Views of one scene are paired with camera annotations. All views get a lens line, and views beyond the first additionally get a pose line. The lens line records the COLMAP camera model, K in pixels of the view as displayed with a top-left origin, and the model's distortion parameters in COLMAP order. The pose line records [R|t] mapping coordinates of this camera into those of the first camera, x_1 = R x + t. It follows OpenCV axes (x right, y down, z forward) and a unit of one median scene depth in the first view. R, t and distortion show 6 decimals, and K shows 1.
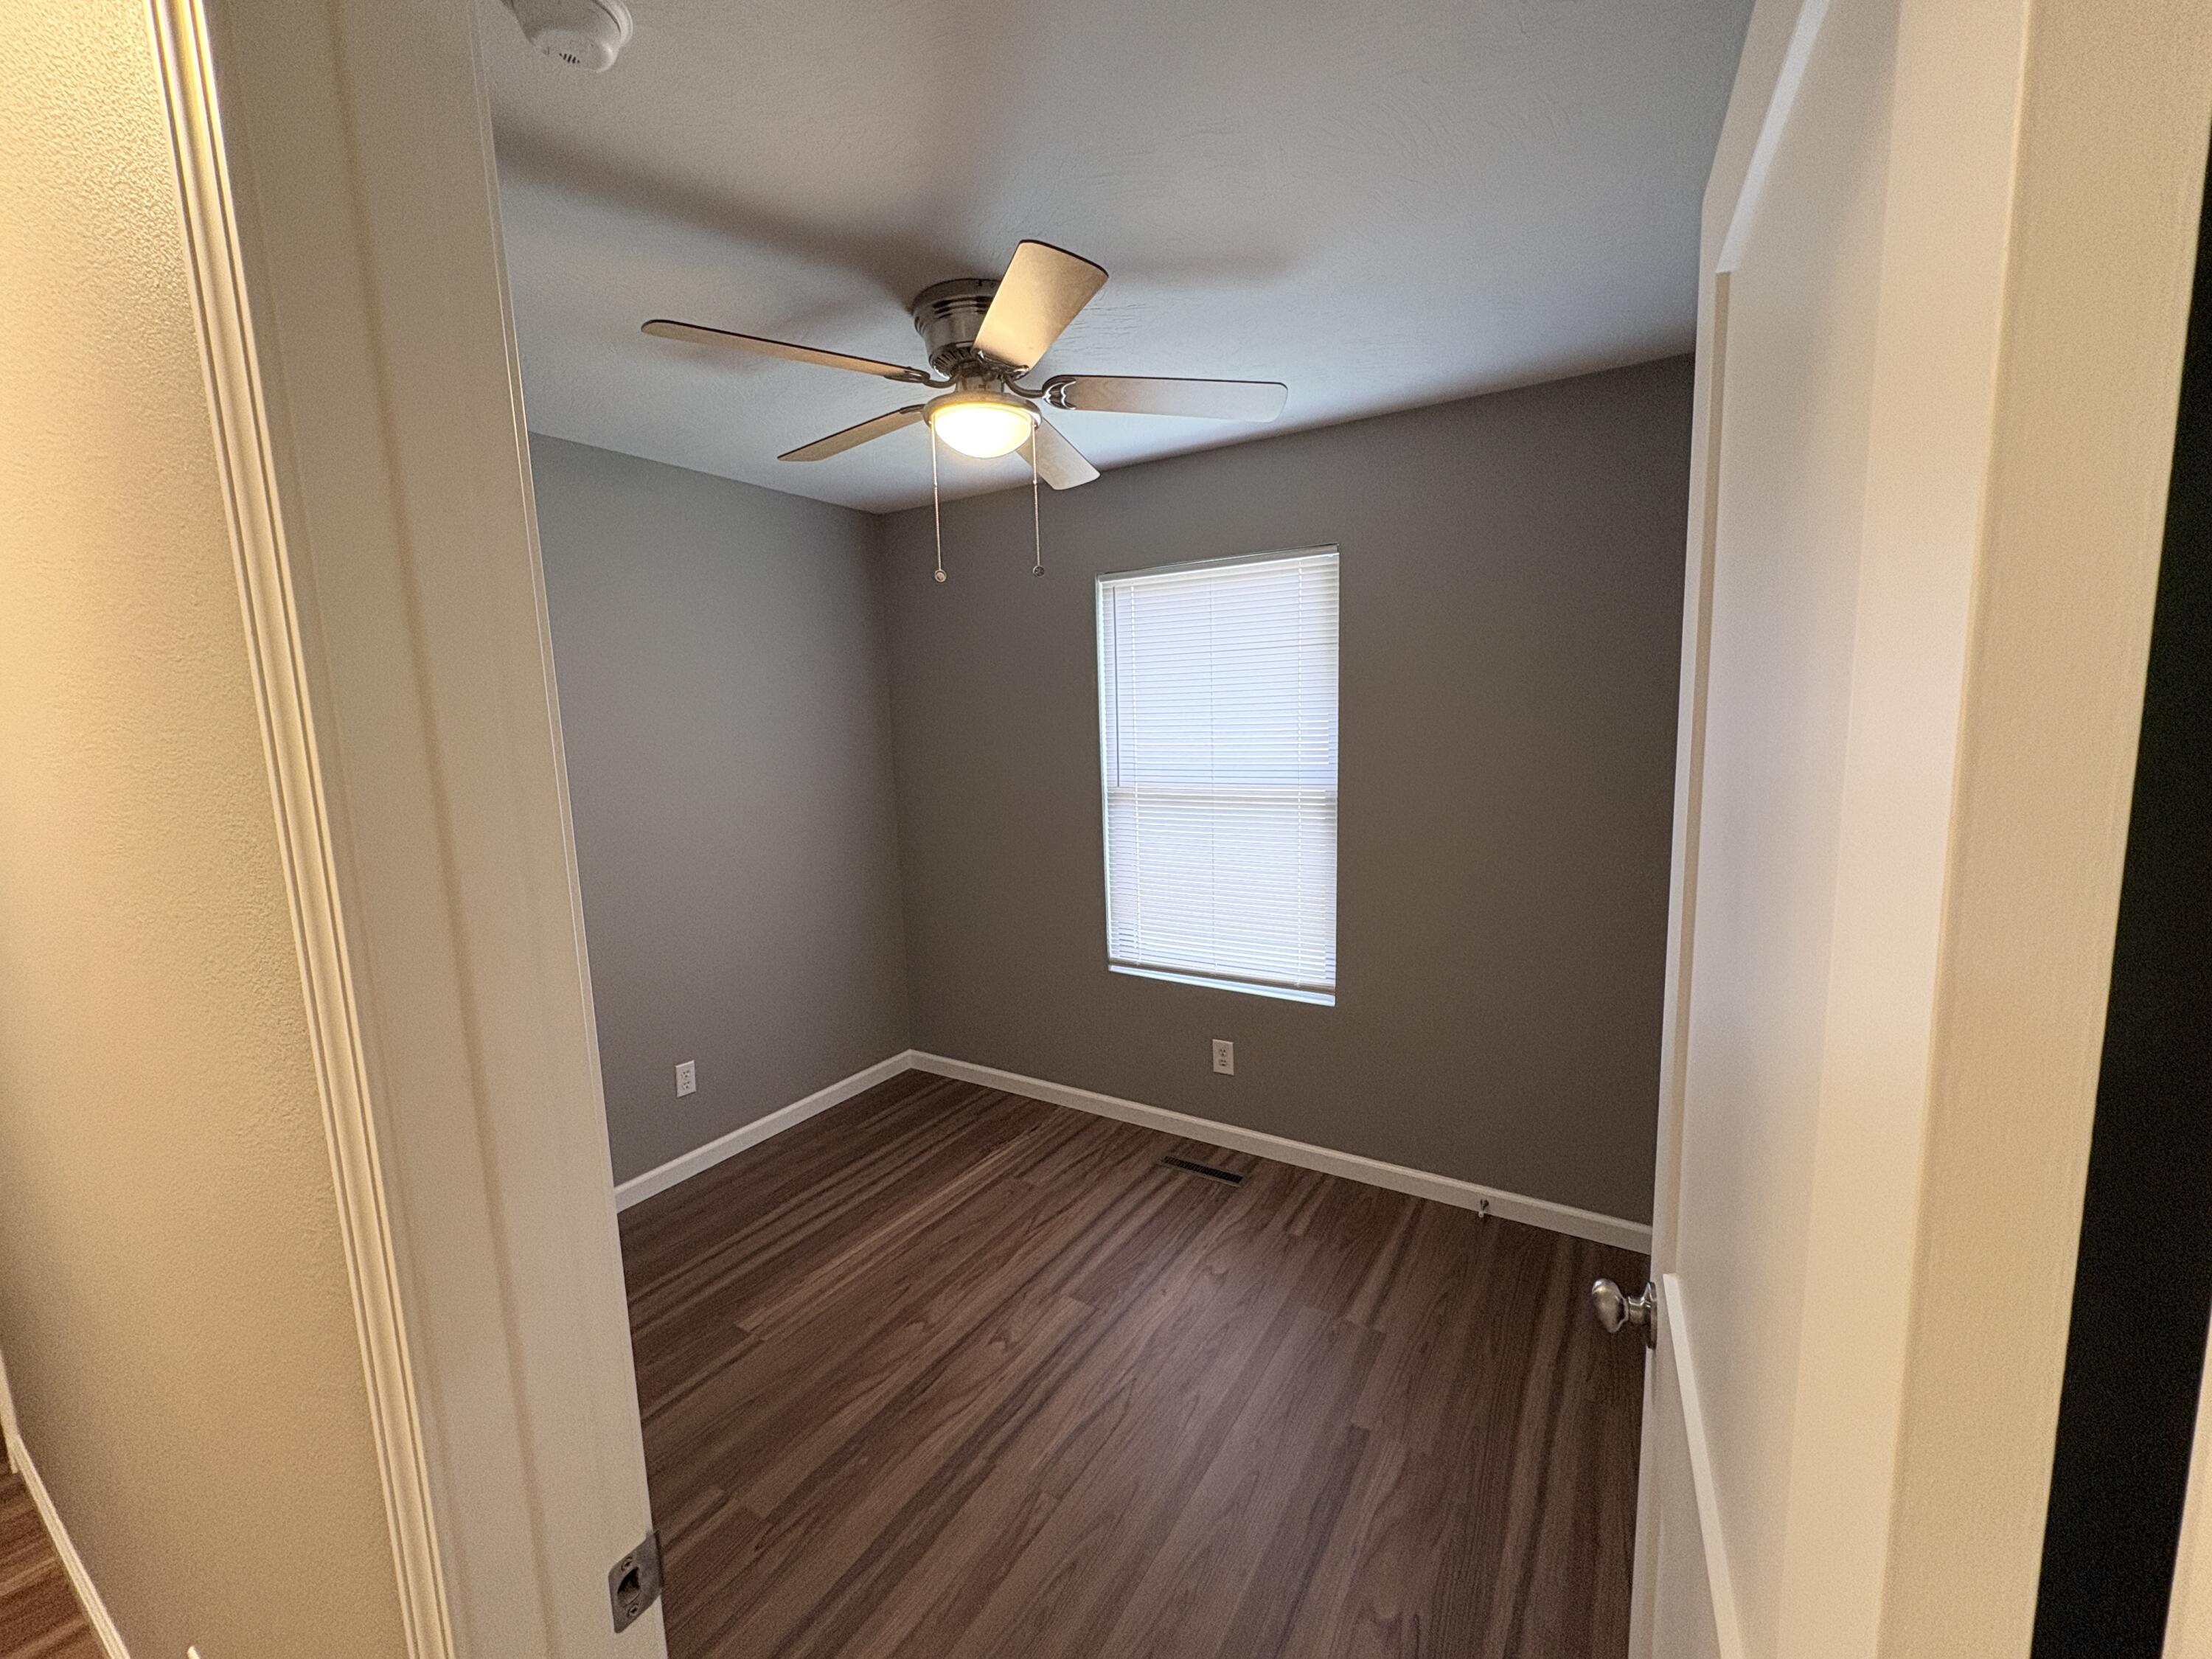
lens RADIAL K [[901.9, 0, 1101.2], [0, 901.9, 832.5], [0, 0, 1]] dist [0.012266, -0.001647]
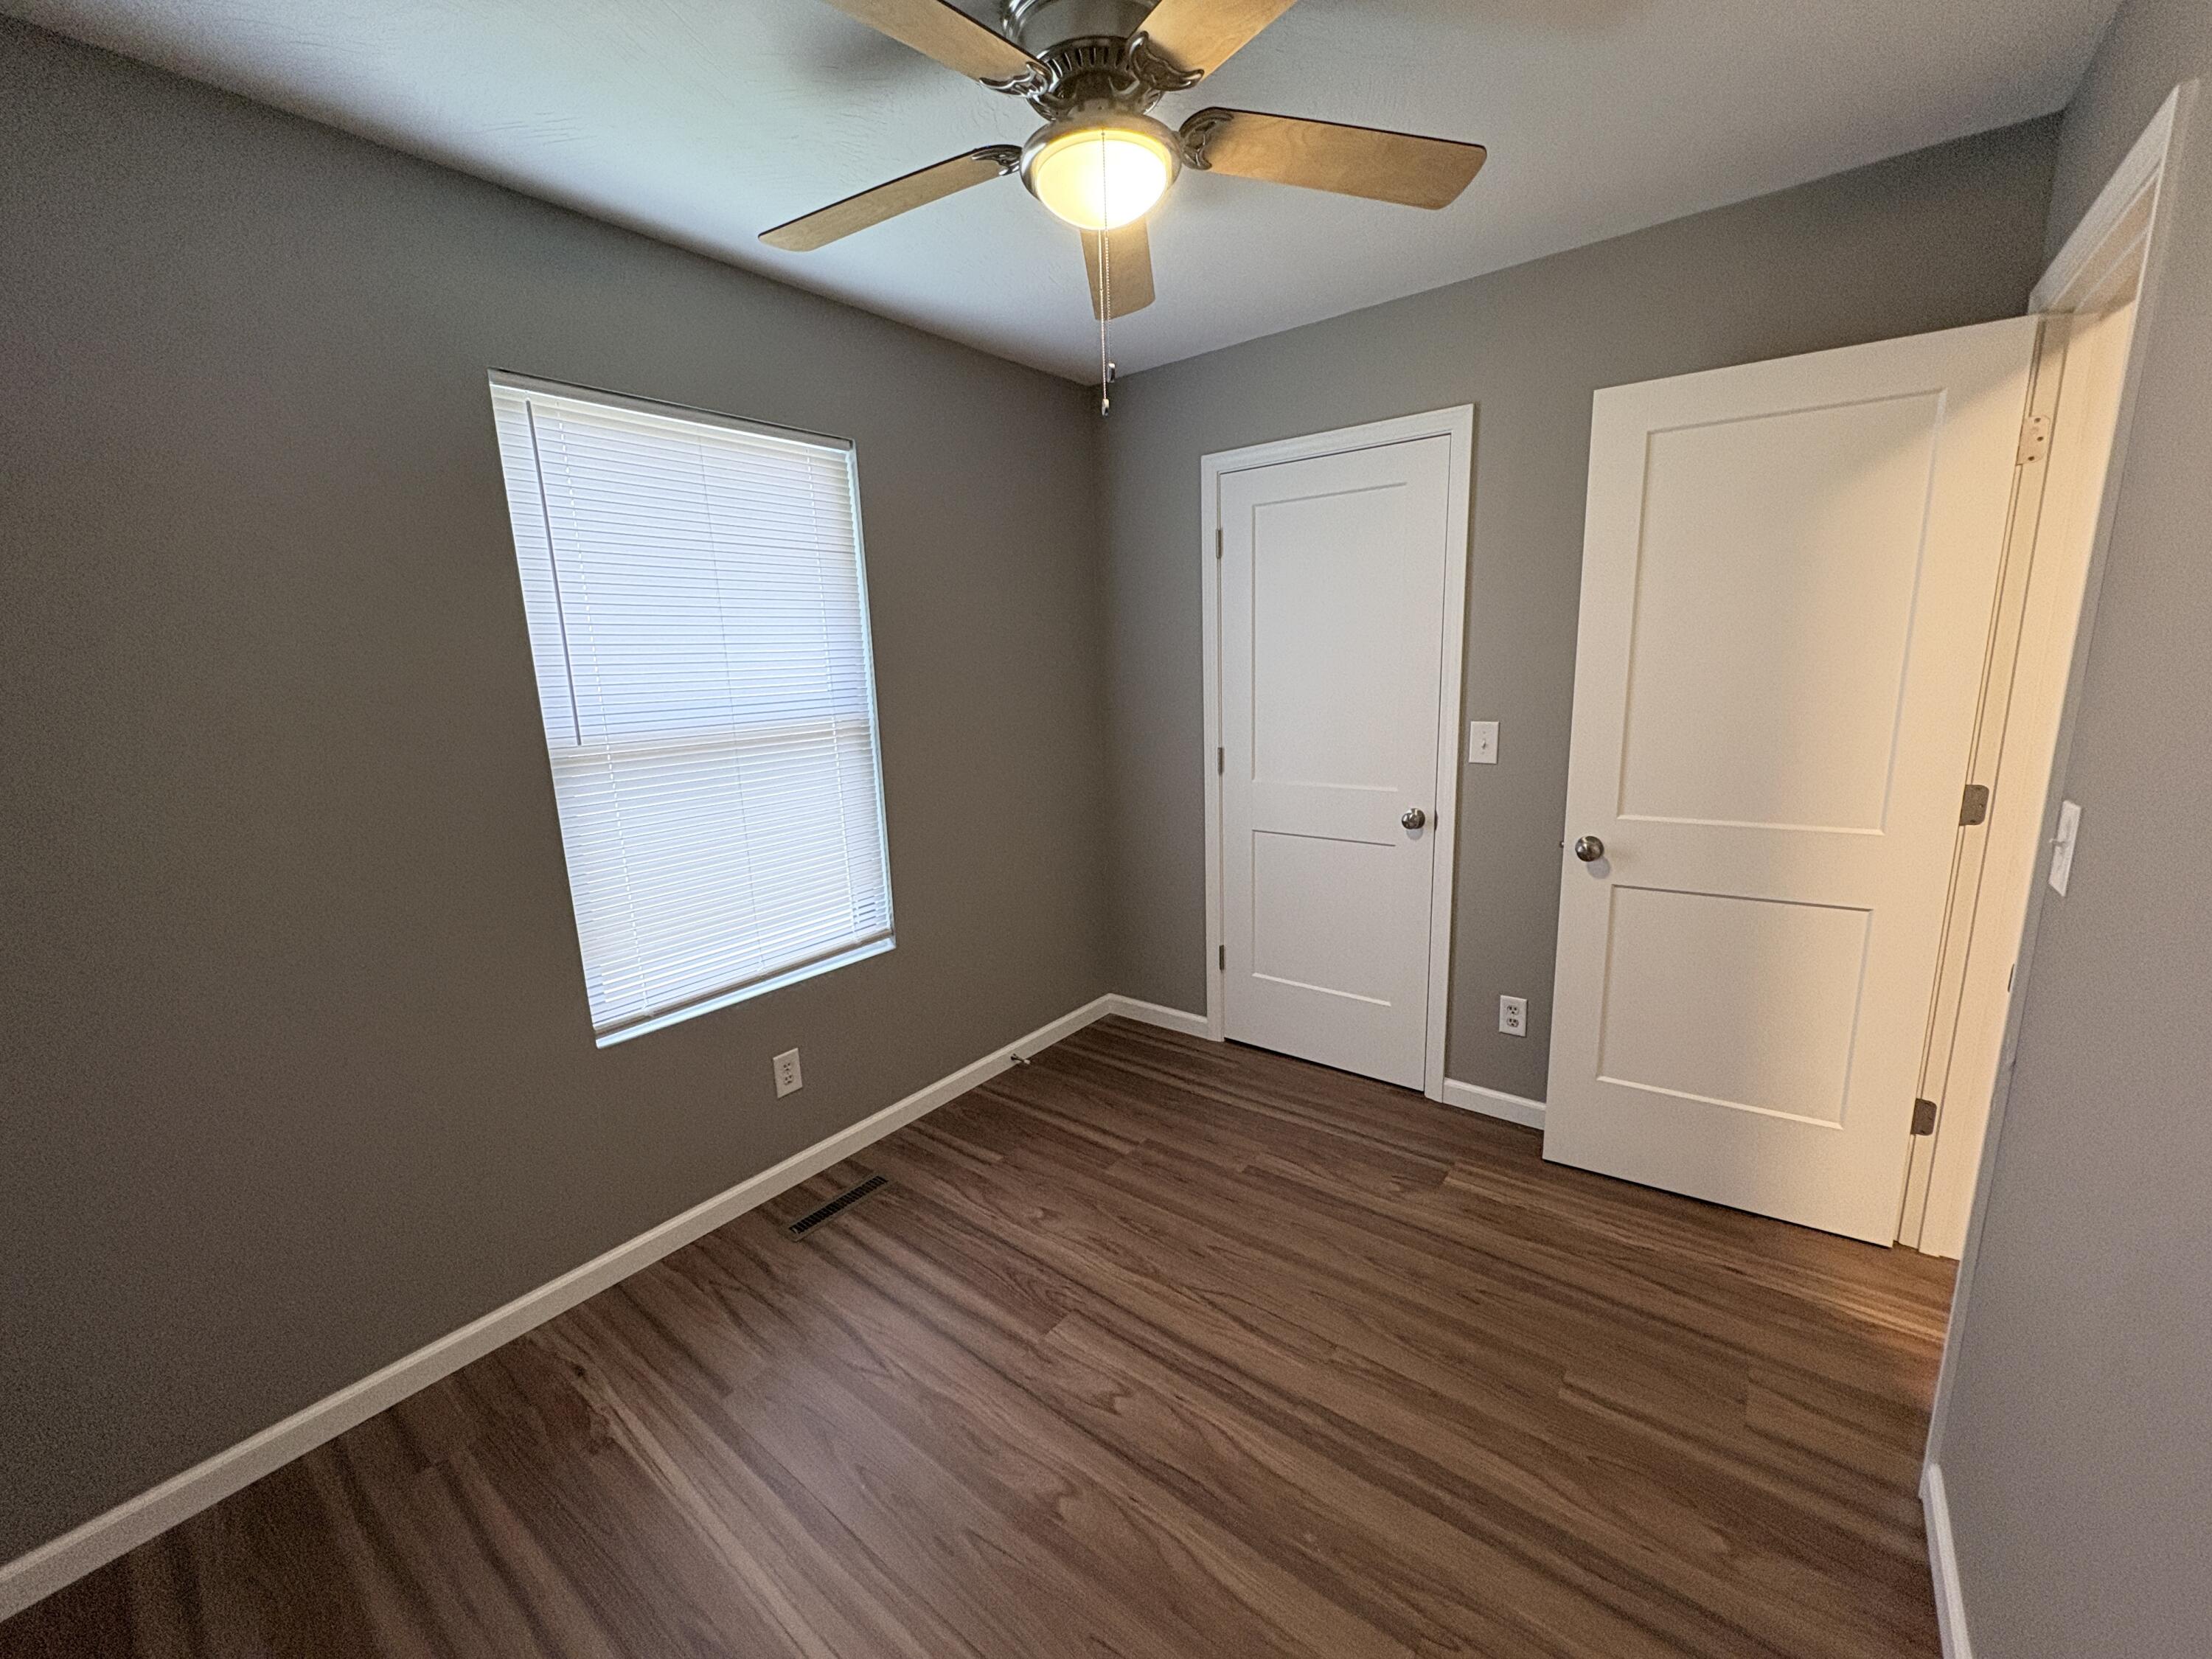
lens RADIAL K [[901.9, 0, 1104.9], [0, 901.9, 833.3], [0, 0, 1]] dist [0.012266, -0.001647]
pose [[0.085248, -0.168218, 0.982057, -0.627243], [0.155770, 0.975775, 0.153620, -0.035114], [-0.984108, 0.139879, 0.109386, 0.663551]]
